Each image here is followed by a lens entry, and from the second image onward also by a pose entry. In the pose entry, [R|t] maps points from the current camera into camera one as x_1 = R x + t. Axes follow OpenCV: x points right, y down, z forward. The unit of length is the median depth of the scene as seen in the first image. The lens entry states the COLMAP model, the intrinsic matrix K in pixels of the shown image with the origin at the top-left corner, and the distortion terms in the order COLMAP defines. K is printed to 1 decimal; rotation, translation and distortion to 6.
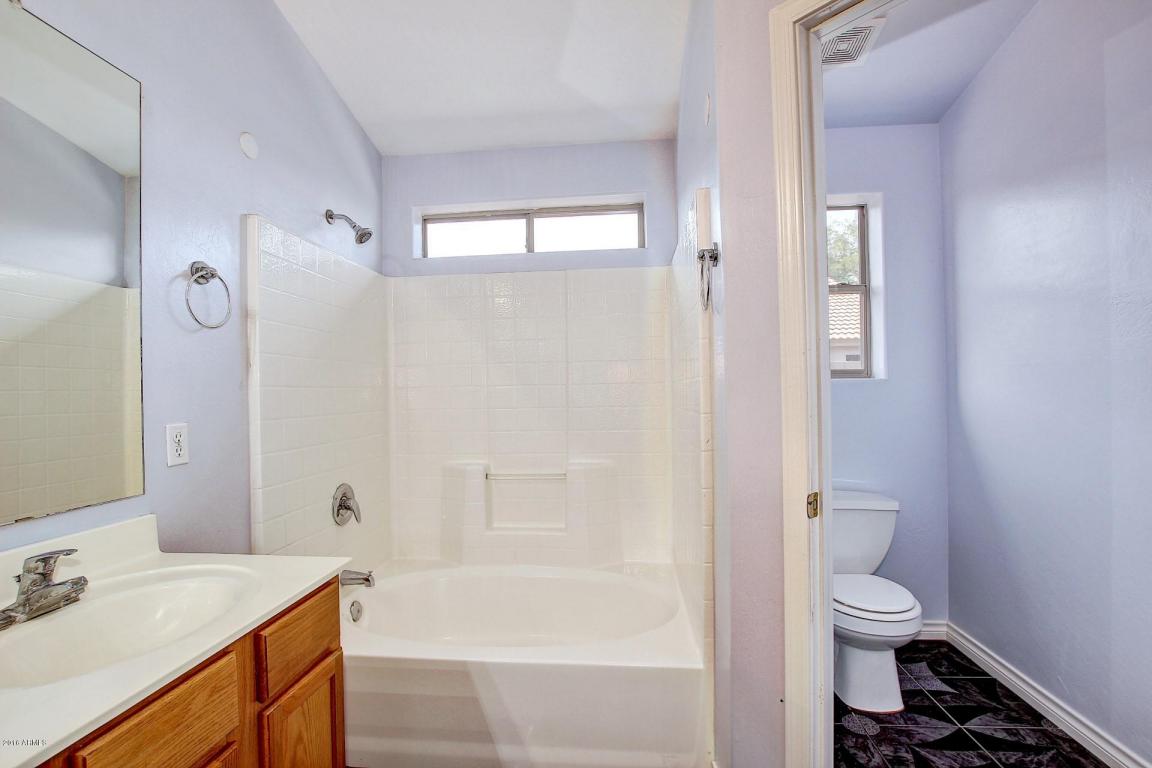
lens RADIAL K [[537.1, 0, 573.6], [0, 537.1, 392.2], [0, 0, 1]] dist [-0.034940, 0.005232]
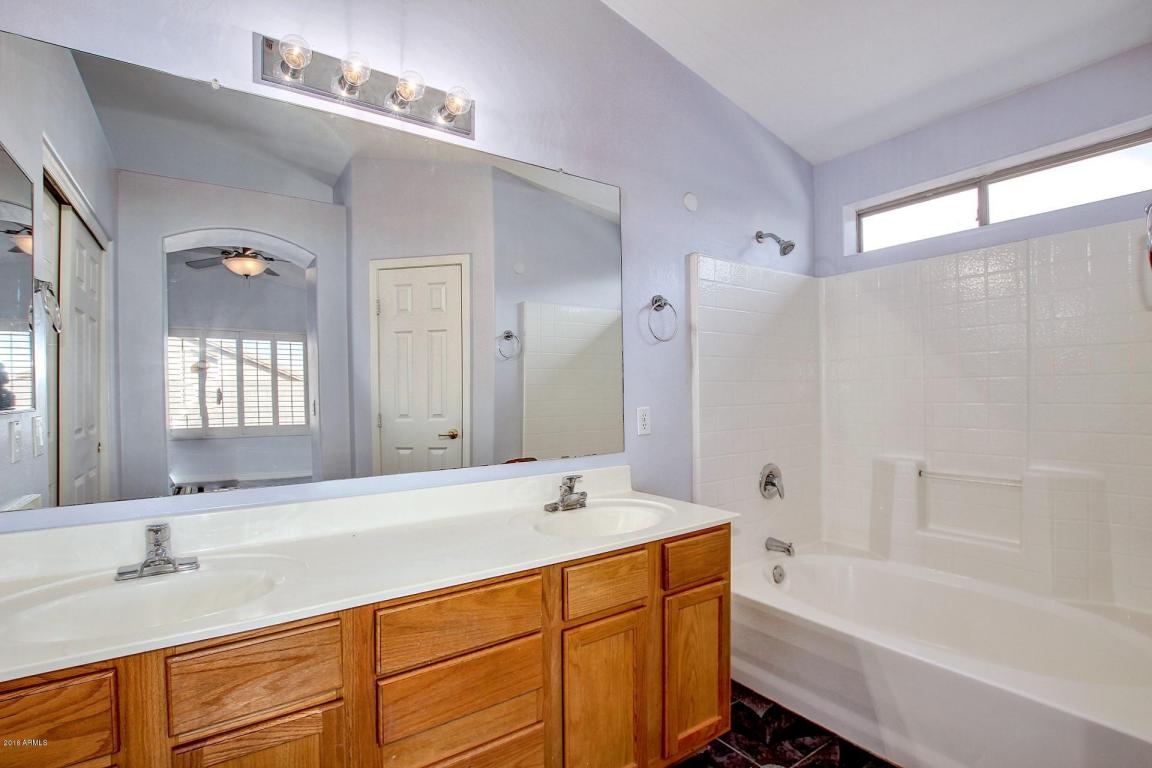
lens RADIAL K [[537.1, 0, 573.6], [0, 537.1, 392.2], [0, 0, 1]] dist [-0.034940, 0.005232]
pose [[0.646399, 0.007287, -0.762965, 0.208513], [0.003440, 0.999916, 0.012465, -0.001696], [0.762992, -0.010682, 0.646320, -0.098778]]
